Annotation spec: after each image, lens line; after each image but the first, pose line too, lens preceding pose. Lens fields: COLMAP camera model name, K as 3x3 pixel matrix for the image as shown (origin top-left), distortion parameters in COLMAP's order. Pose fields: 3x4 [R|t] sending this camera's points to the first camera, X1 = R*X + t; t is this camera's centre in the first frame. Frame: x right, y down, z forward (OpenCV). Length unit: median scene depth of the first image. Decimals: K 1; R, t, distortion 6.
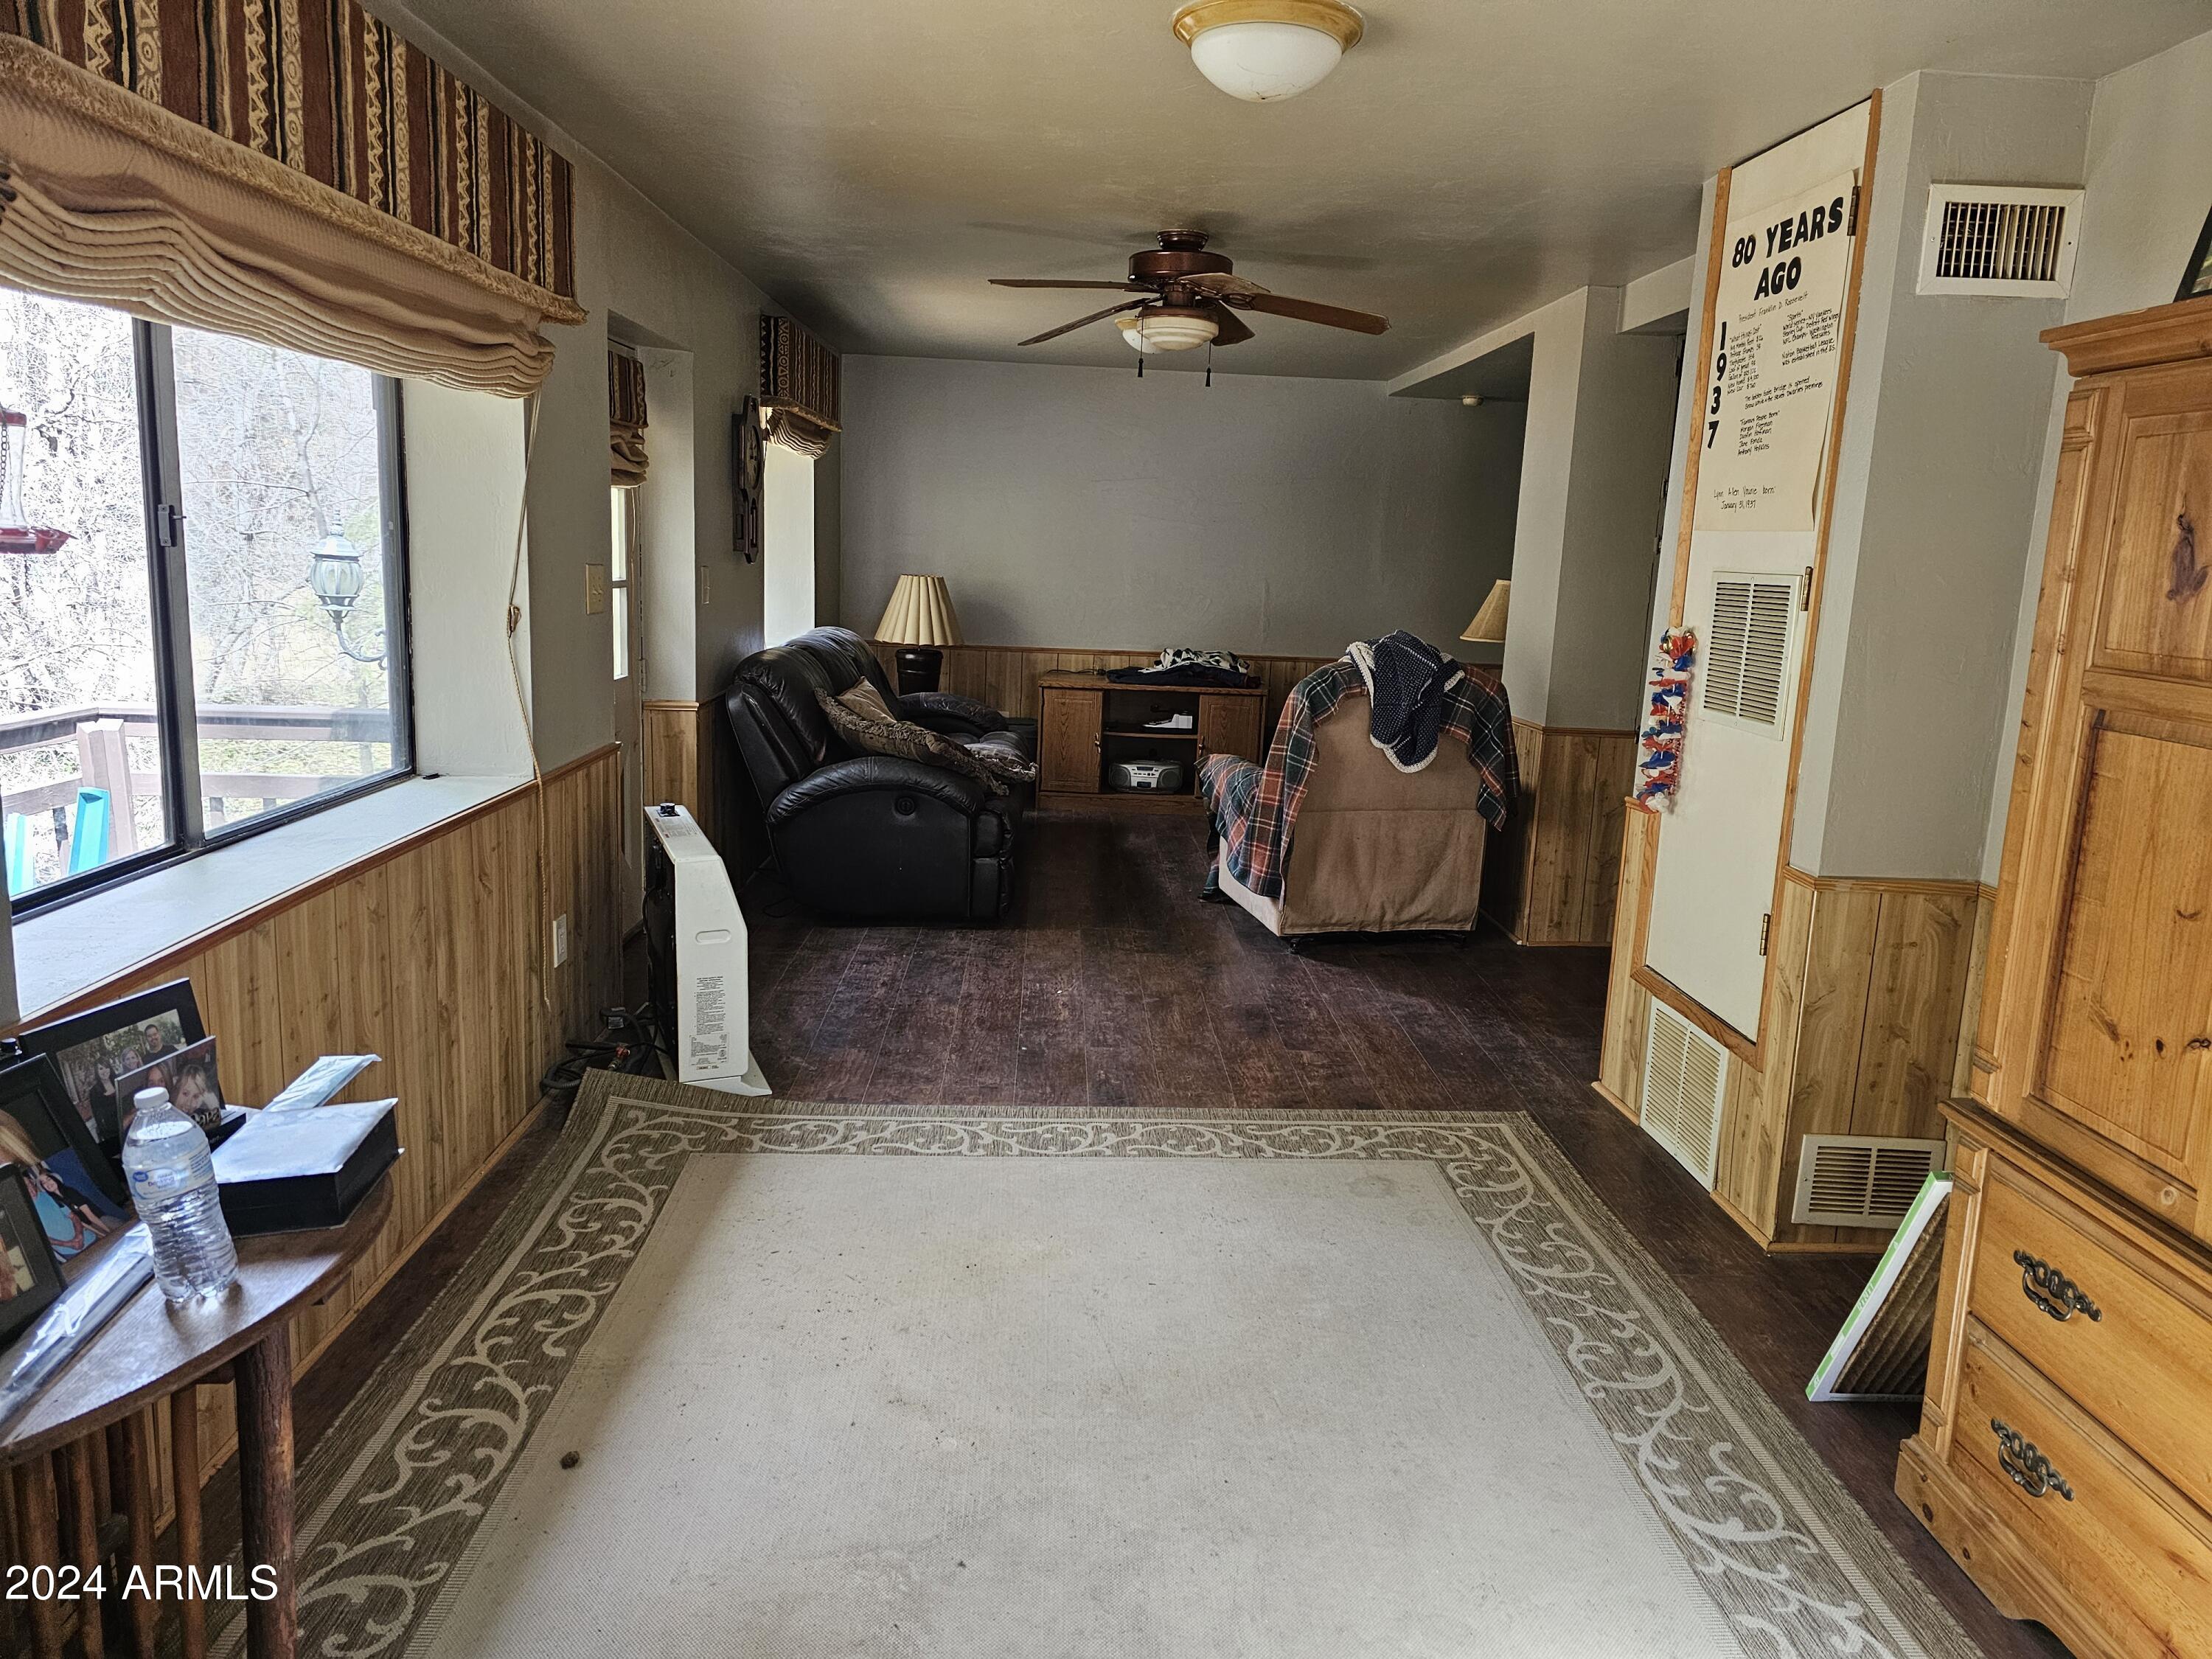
lens RADIAL K [[1480.6, 0, 1159.8], [0, 1480.6, 800.5], [0, 0, 1]] dist [0.060525, -0.055322]
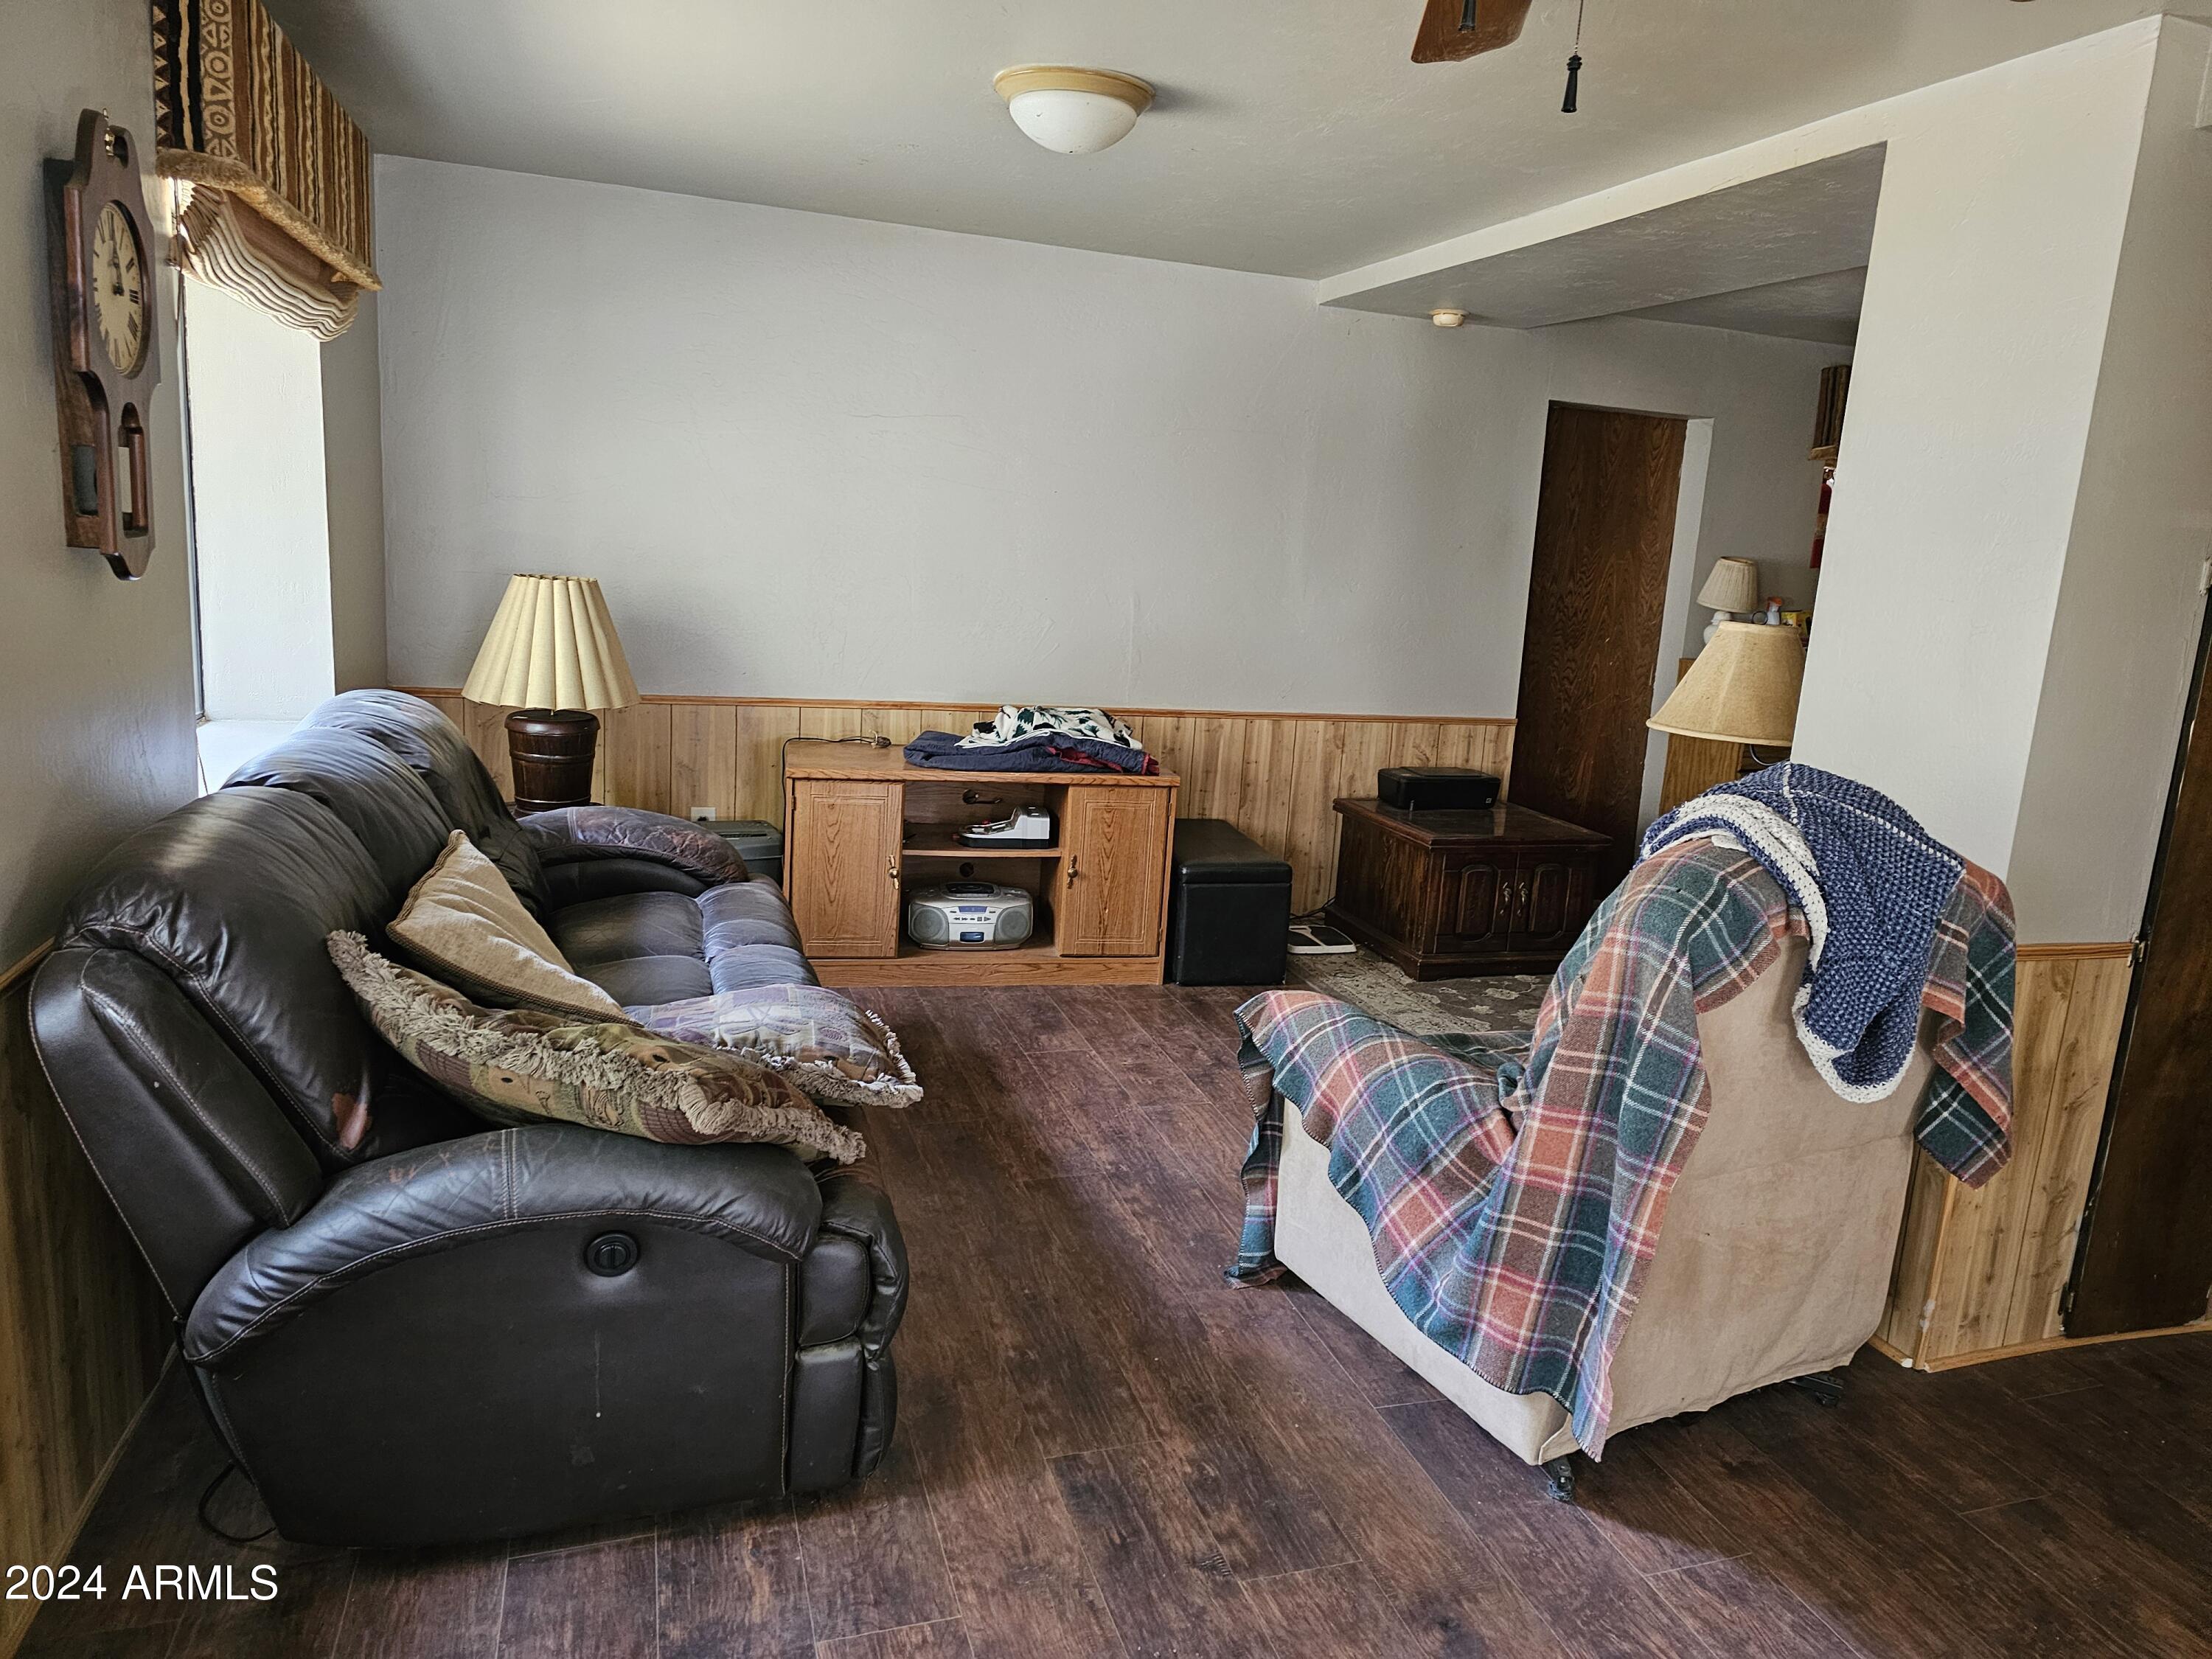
lens RADIAL K [[1480.6, 0, 1169.0], [0, 1480.6, 804.5], [0, 0, 1]] dist [0.060525, -0.055322]
pose [[0.963259, -0.025537, 0.267356, -0.104395], [0.018522, 0.999416, 0.028726, -0.090389], [-0.267933, -0.022719, 0.963170, 0.469541]]
